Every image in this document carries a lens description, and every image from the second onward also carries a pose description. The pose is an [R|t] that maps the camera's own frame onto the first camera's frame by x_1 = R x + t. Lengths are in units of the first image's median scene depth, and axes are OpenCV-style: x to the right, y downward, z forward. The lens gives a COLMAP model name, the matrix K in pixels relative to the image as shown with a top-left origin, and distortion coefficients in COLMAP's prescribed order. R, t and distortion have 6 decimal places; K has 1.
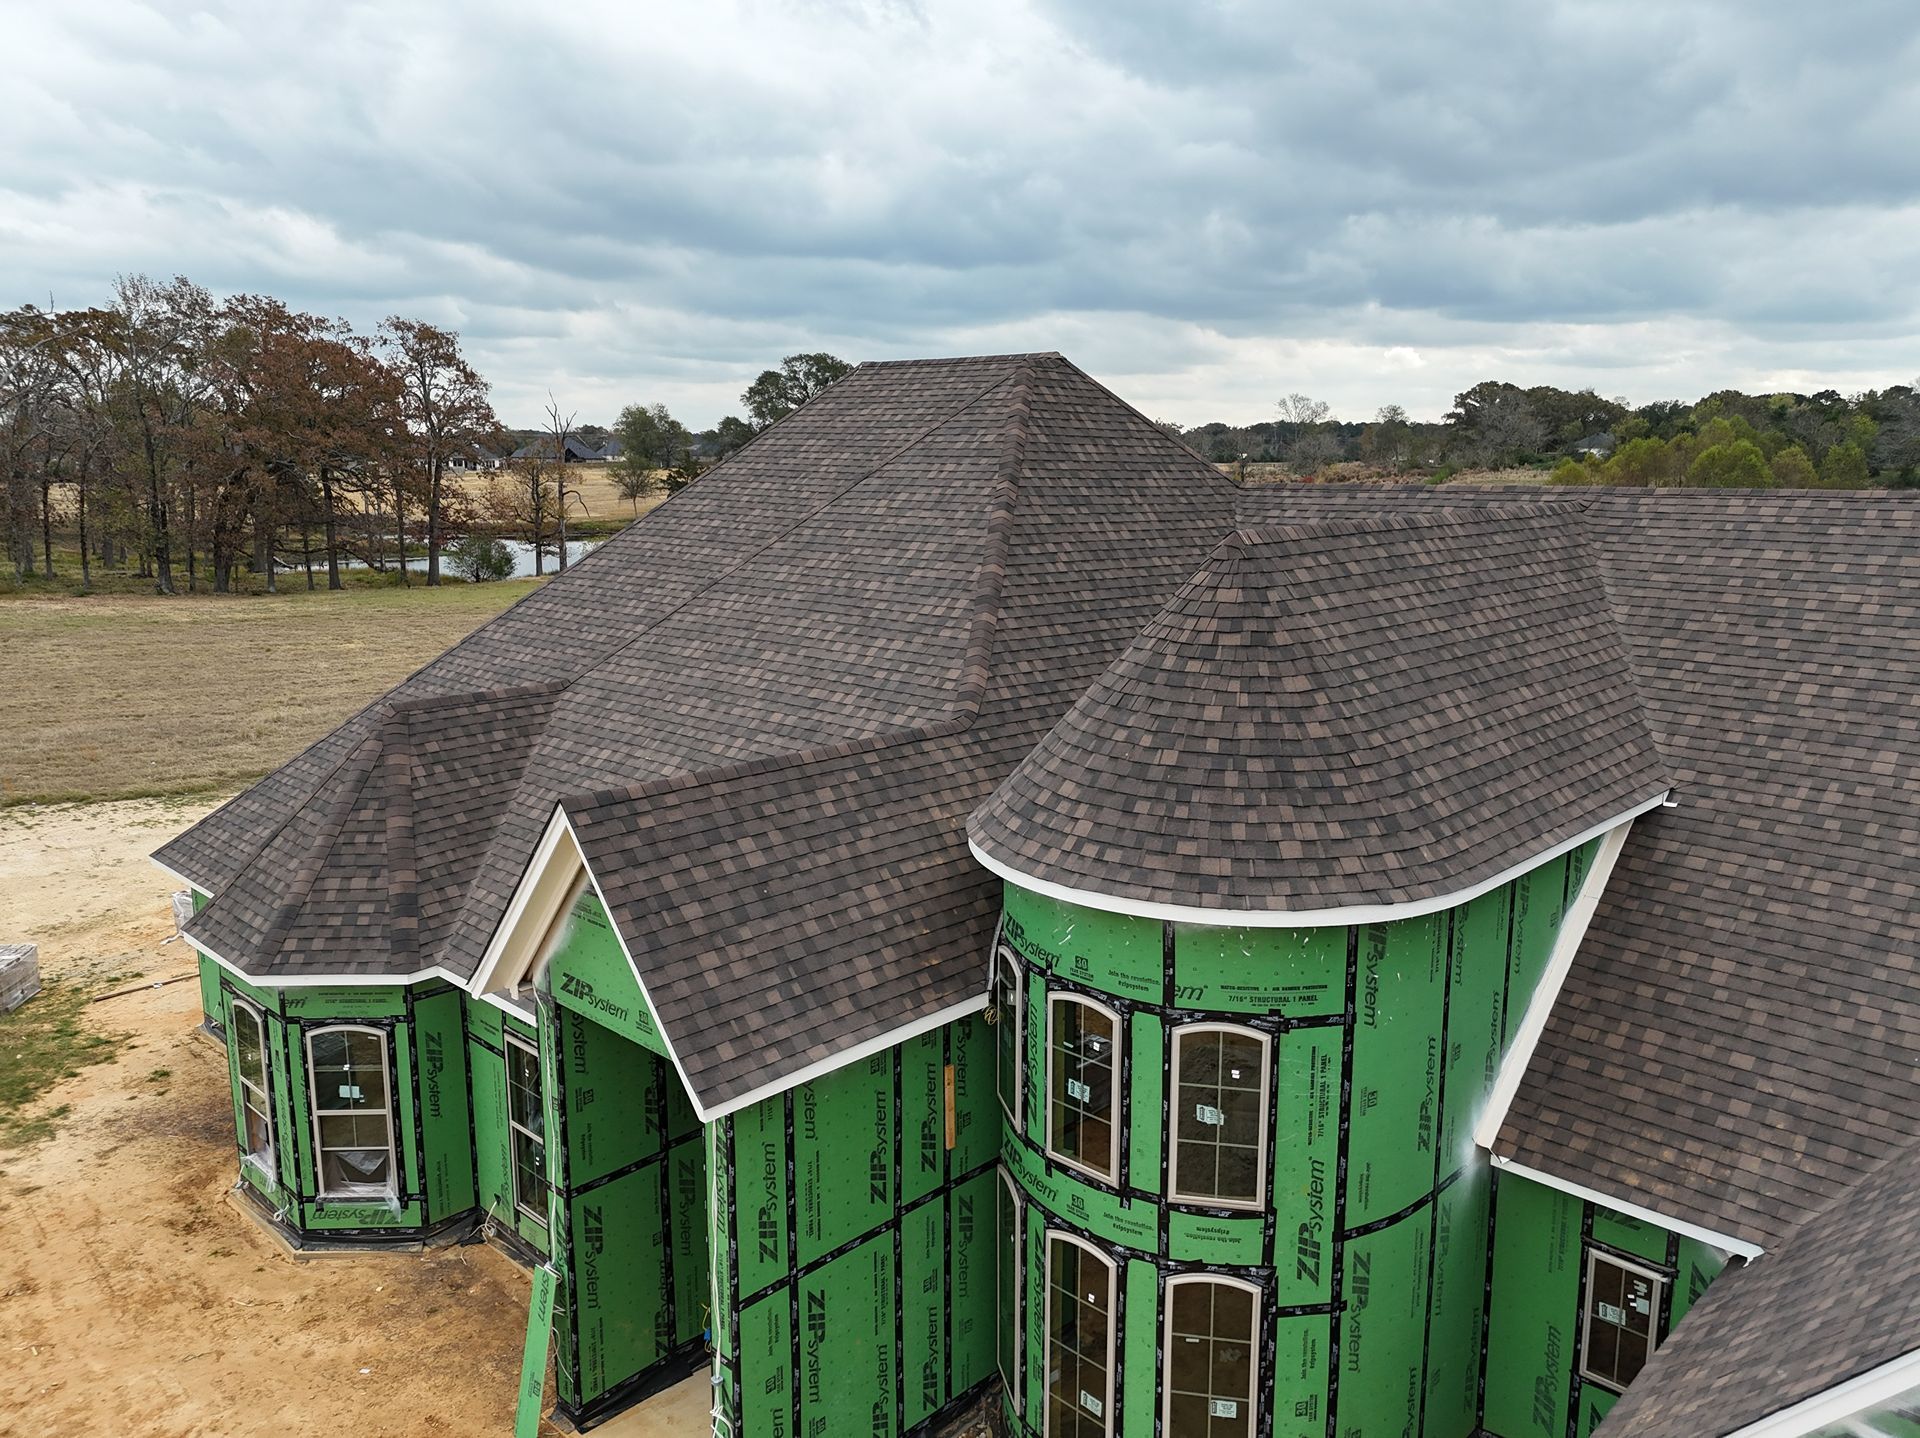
lens RADIAL K [[1403.3, 0, 969.9], [0, 1403.3, 719.5], [0, 0, 1]] dist [0.092491, -0.101955]
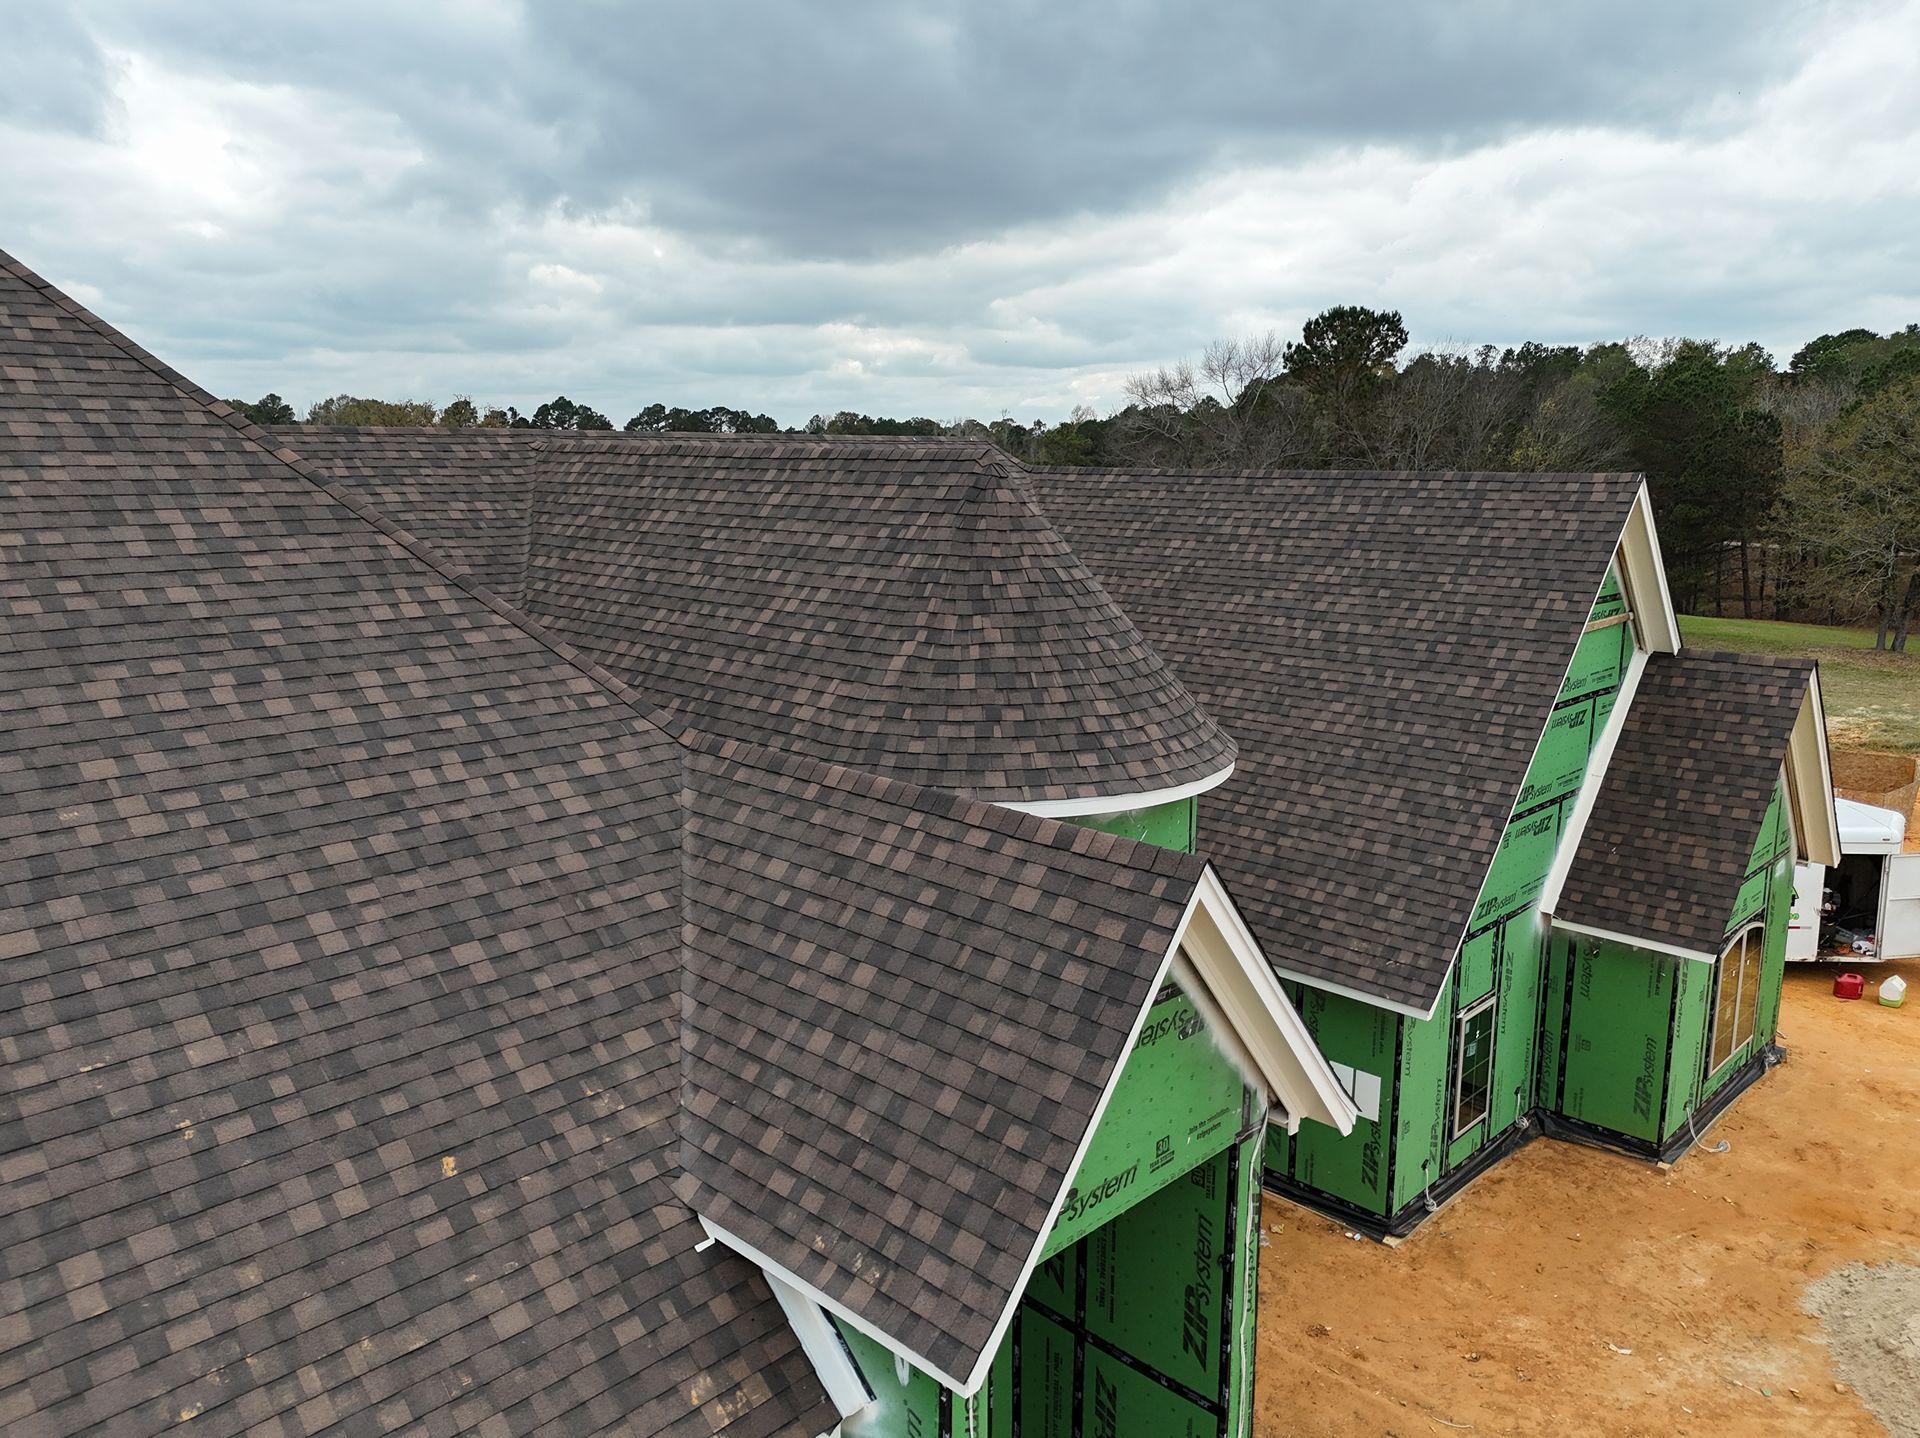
lens RADIAL K [[1403.3, 0, 969.9], [0, 1403.3, 719.5], [0, 0, 1]] dist [0.092491, -0.101955]
pose [[-0.007271, -0.189186, 0.981914, -0.816629], [0.184619, 0.964806, 0.187257, -0.131332], [-0.982783, 0.182641, 0.027912, 0.967113]]
